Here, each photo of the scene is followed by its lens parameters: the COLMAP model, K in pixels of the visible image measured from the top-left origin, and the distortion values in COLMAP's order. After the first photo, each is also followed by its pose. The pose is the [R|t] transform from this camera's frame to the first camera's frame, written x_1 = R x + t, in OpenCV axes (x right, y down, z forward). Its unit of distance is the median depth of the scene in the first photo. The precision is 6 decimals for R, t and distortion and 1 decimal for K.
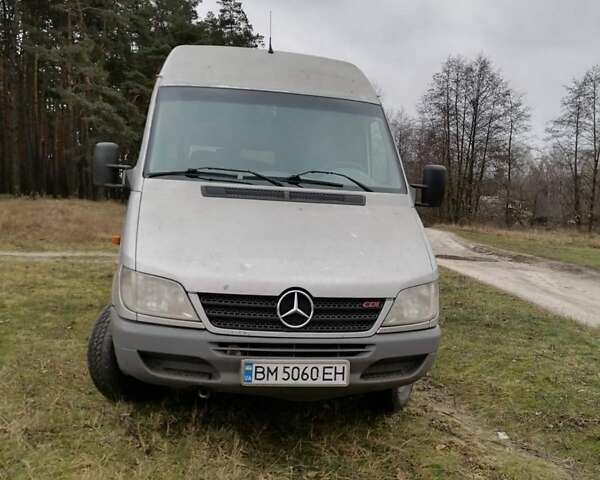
lens RADIAL K [[630.2, 0, 301.6], [0, 630.2, 244.4], [0, 0, 1]] dist [0.030600, 0.000000]
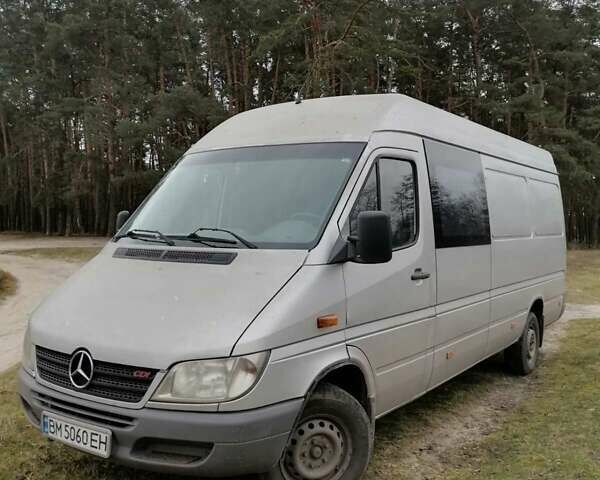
lens RADIAL K [[630.2, 0, 298.8], [0, 630.2, 241.0], [0, 0, 1]] dist [0.030600, 0.000000]
pose [[0.694796, -0.029147, -0.718616, 0.964292], [-0.025858, 0.997520, -0.065461, -0.045441], [0.718742, 0.064064, 0.692319, 0.527482]]
